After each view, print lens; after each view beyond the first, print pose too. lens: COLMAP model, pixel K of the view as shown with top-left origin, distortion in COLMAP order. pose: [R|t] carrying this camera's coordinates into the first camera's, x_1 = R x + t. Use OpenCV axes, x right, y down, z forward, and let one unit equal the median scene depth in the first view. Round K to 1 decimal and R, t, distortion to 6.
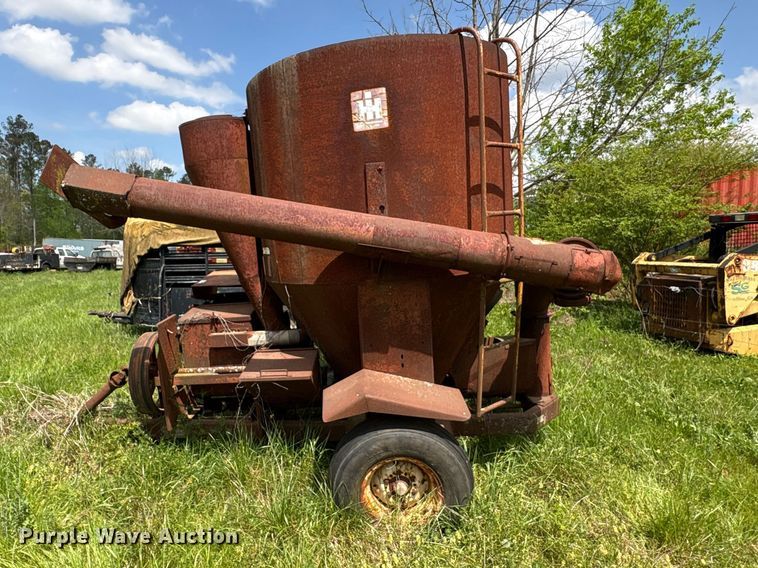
lens RADIAL K [[486.6, 0, 324.1], [0, 486.6, 280.4], [0, 0, 1]] dist [0.021753, -0.010295]
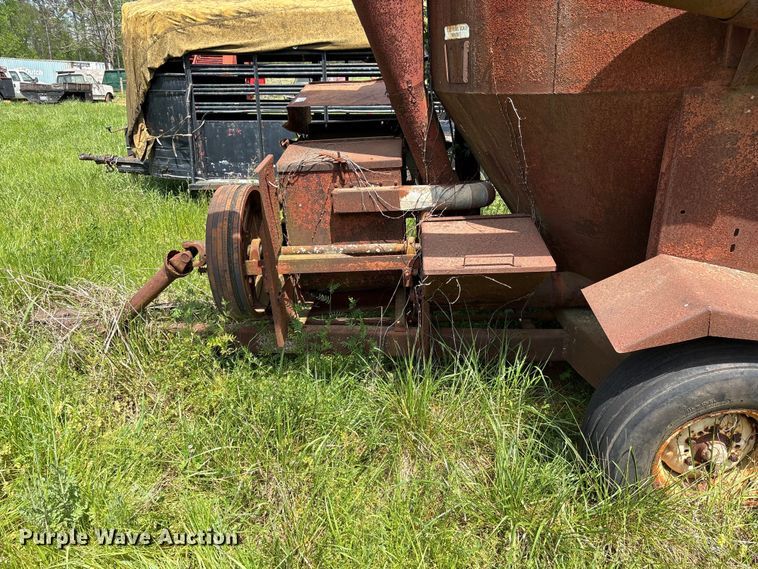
lens RADIAL K [[577.0, 0, 377.2], [0, 577.0, 281.7], [0, 0, 1]] dist [0.051213, -0.050177]
pose [[0.998871, -0.001098, 0.047493, -0.220420], [-0.011366, 0.965169, 0.261381, 0.034892], [-0.046126, -0.261625, 0.964067, 0.300767]]
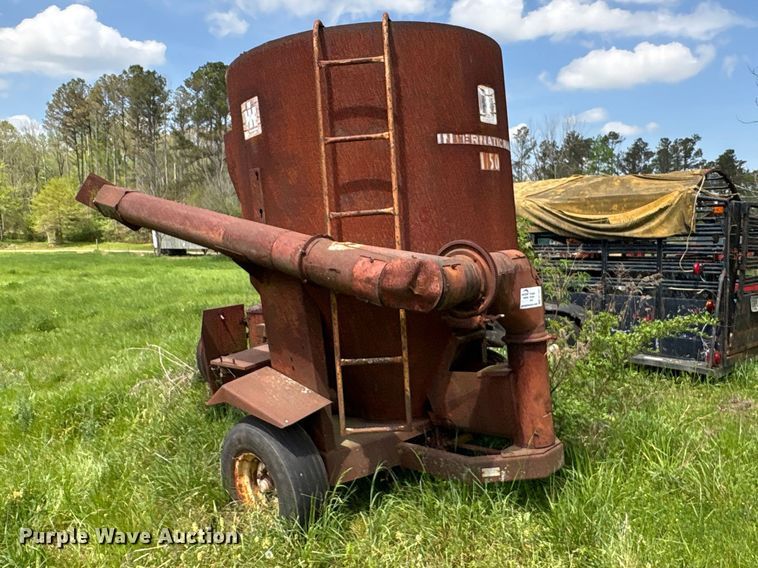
lens RADIAL K [[634.9, 0, 379.4], [0, 634.9, 290.6], [0, 0, 1]] dist [-0.003705, -0.027535]
pose [[0.751359, 0.061191, -0.657050, 0.920826], [-0.048455, 0.998119, 0.037545, -0.033285], [0.658112, 0.003628, 0.752911, 0.115116]]
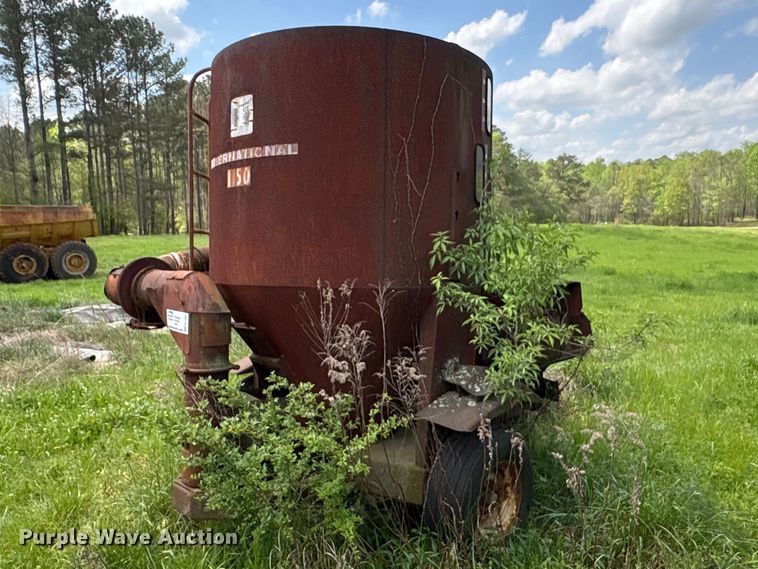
lens RADIAL K [[576.9, 0, 382.5], [0, 576.9, 286.6], [0, 0, 1]] dist [0.035660, -0.027070]
pose [[-0.648162, 0.096332, -0.755385, 0.907729], [-0.044171, 0.985540, 0.163584, -0.193438], [0.760221, 0.139395, -0.634534, 1.676940]]
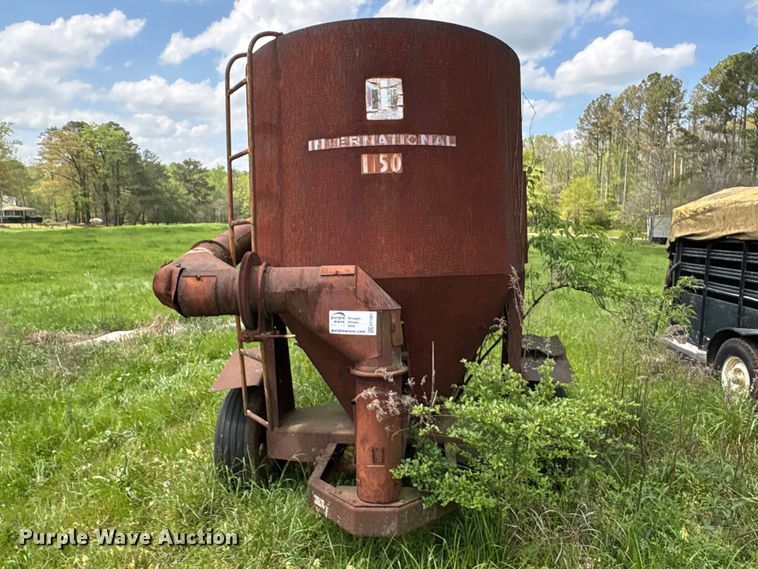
lens RADIAL K [[526.8, 0, 378.5], [0, 526.8, 281.1], [0, 0, 1]] dist [-0.002634, -0.000151]
pose [[-0.012238, 0.118011, -0.992937, 1.123799], [-0.080057, 0.989708, 0.118614, -0.129663], [0.996715, 0.080943, -0.002664, 0.974210]]
